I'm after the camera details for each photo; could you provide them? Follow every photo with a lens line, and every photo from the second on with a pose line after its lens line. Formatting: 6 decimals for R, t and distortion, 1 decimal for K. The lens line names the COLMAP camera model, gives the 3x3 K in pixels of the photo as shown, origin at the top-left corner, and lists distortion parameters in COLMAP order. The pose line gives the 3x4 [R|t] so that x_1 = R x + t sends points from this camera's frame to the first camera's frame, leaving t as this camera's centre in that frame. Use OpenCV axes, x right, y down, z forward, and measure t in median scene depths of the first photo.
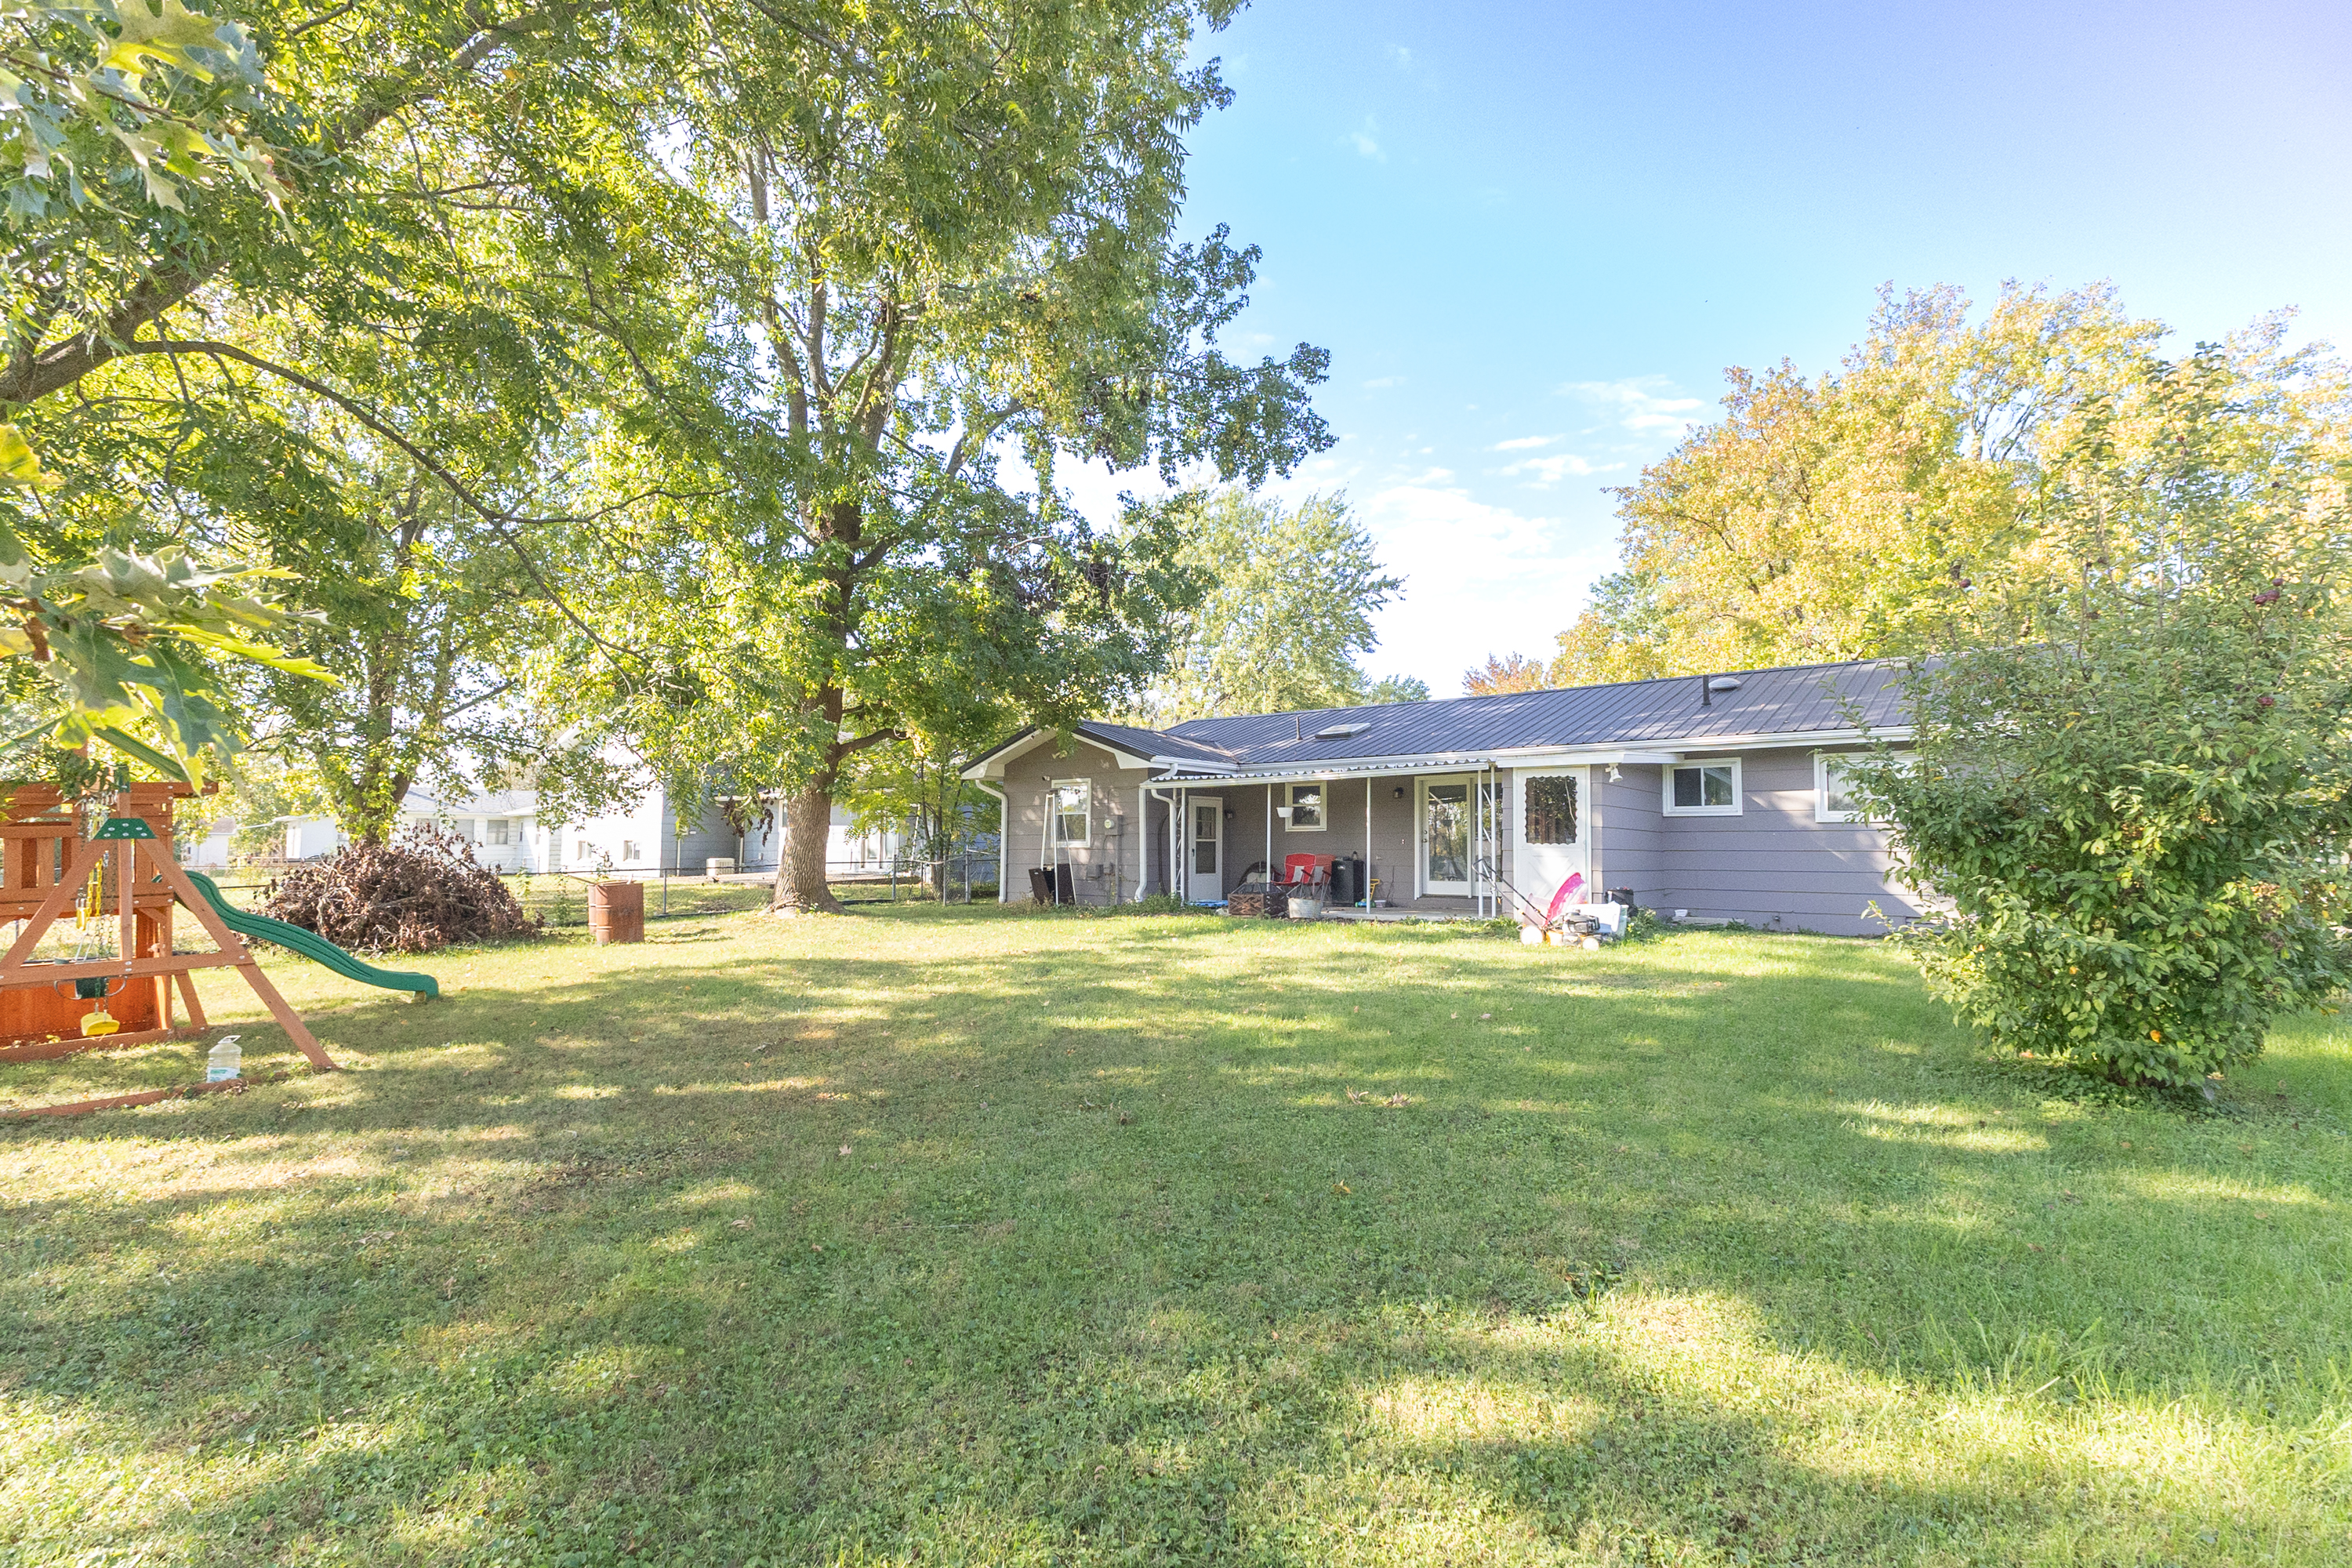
lens RADIAL K [[1089.3, 0, 1176.0], [0, 1089.3, 787.5], [0, 0, 1]] dist [0.019986, -0.003854]
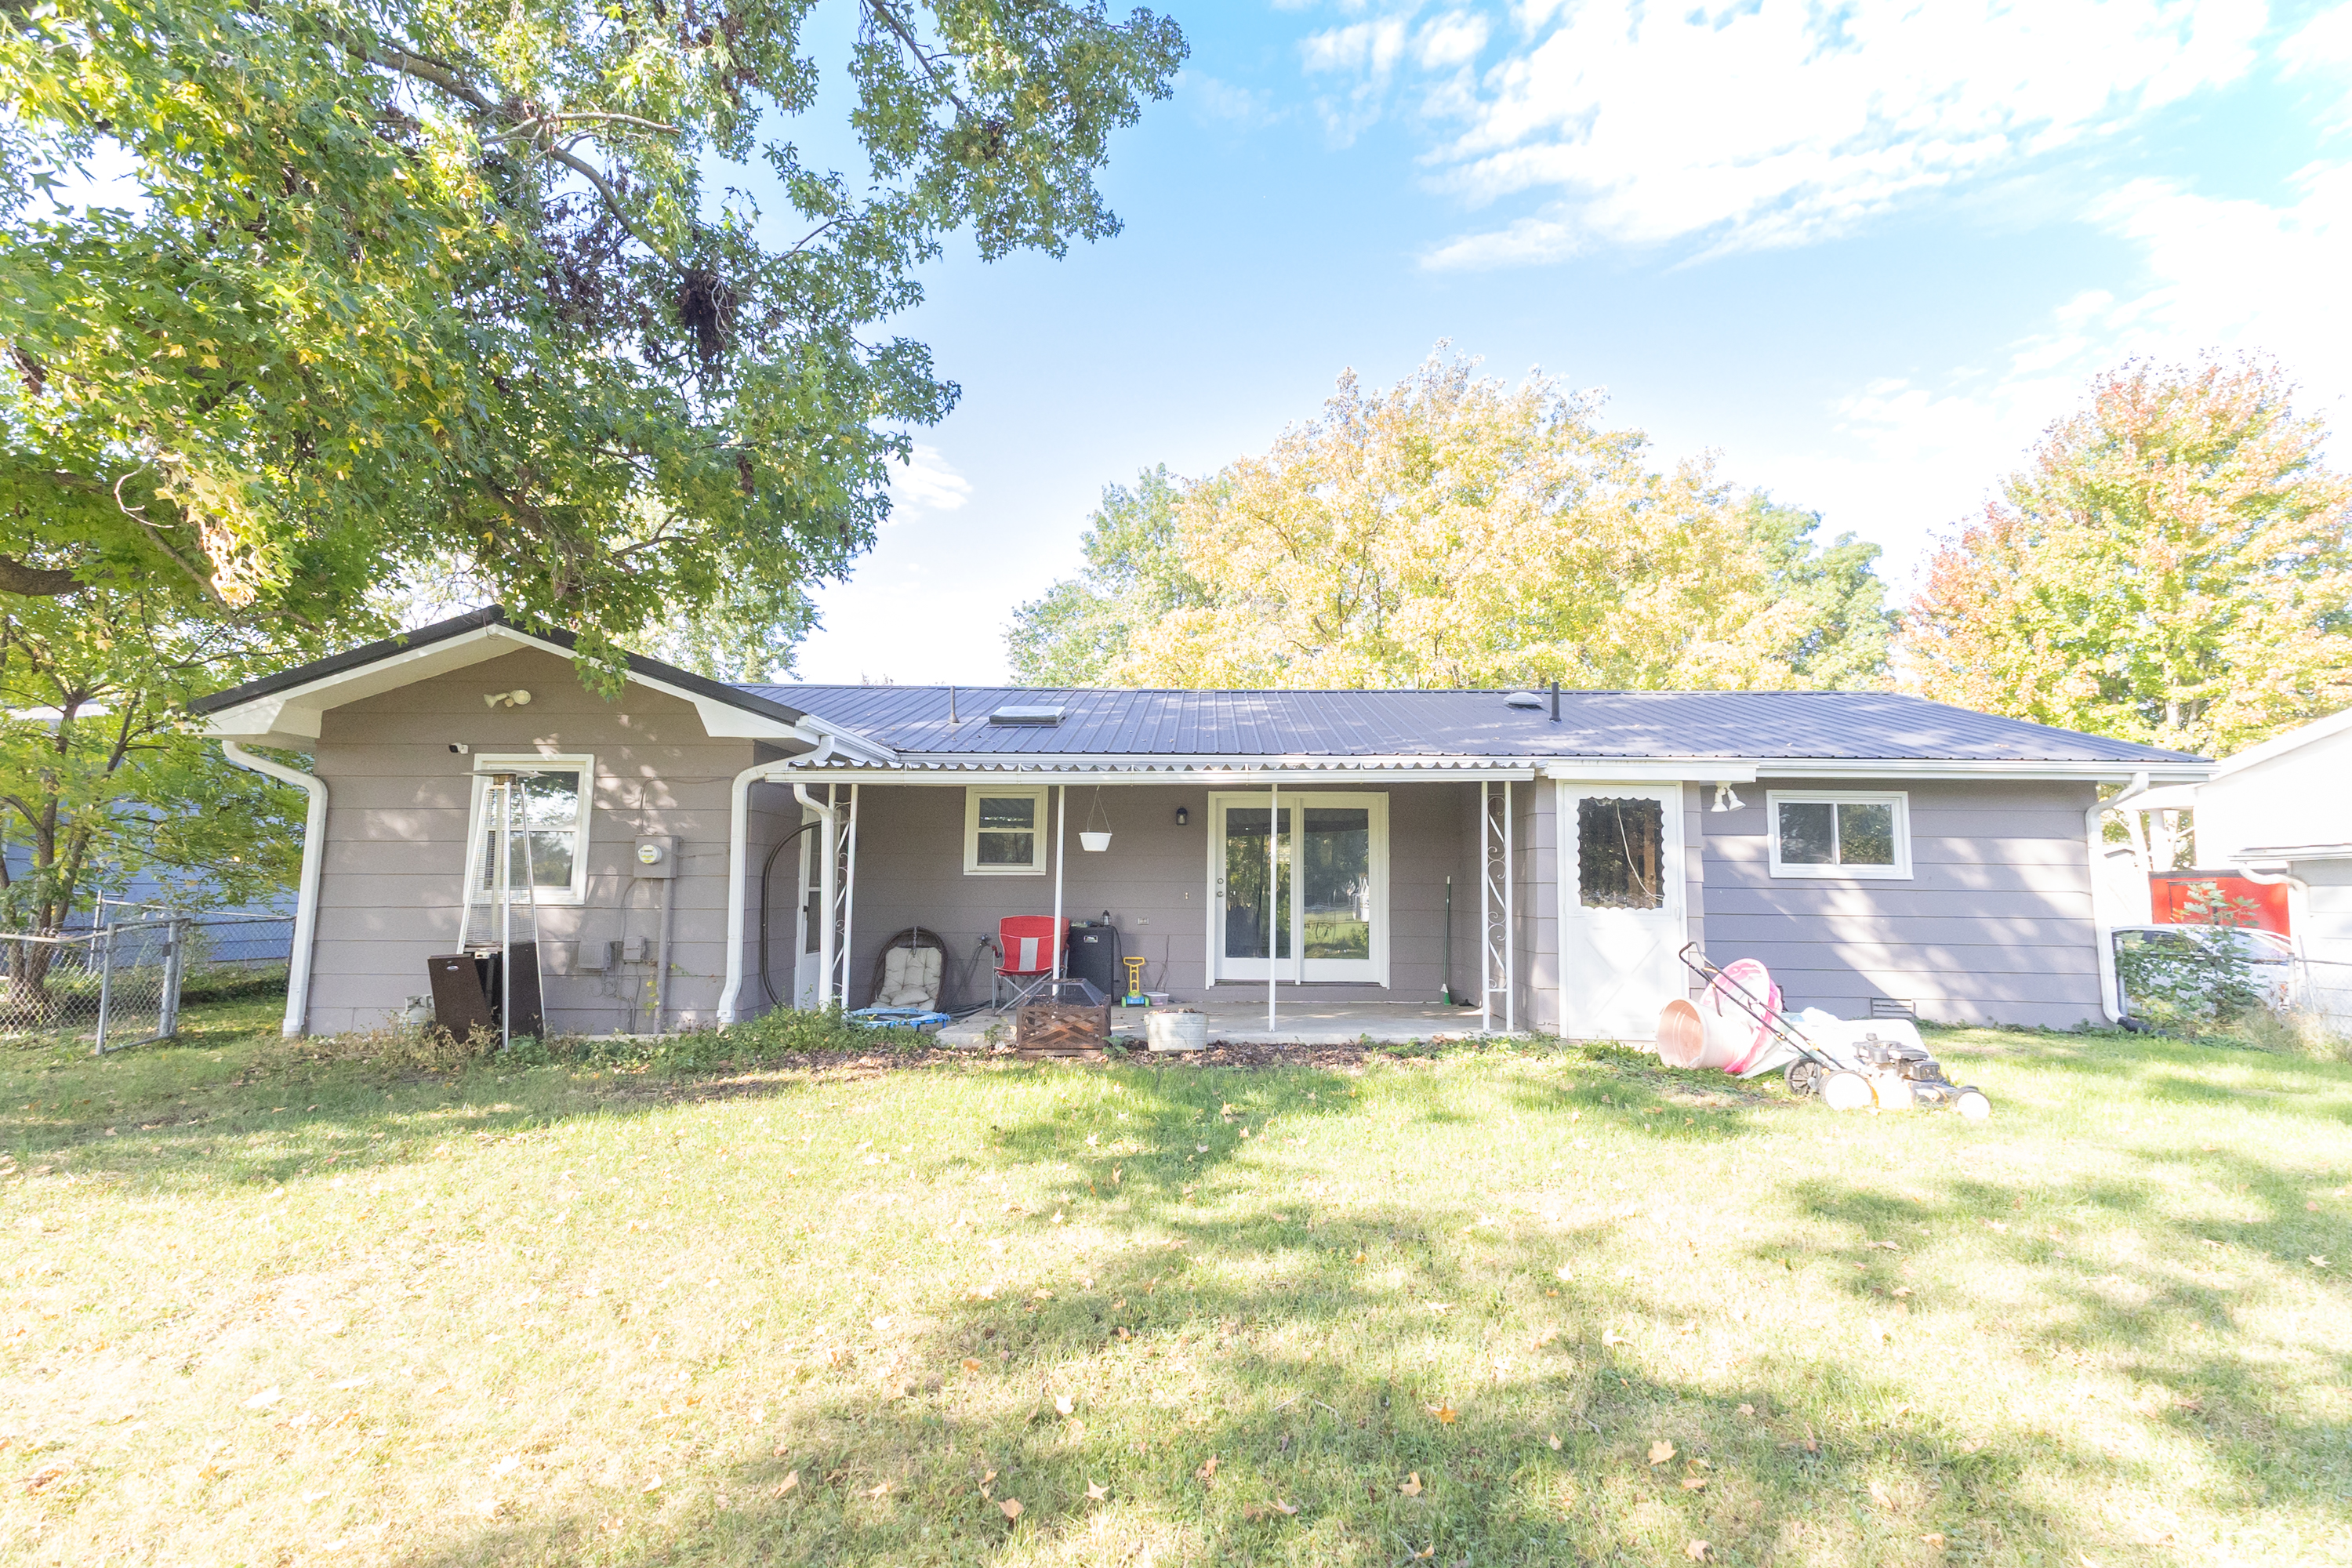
lens RADIAL K [[1093.9, 0, 1191.0], [0, 1093.9, 778.3], [0, 0, 1]] dist [0.023177, -0.012118]
pose [[0.796647, 0.068143, 0.600592, -0.166051], [-0.042937, 0.997495, -0.056222, 0.018464], [-0.602918, 0.019001, 0.797577, 0.499433]]
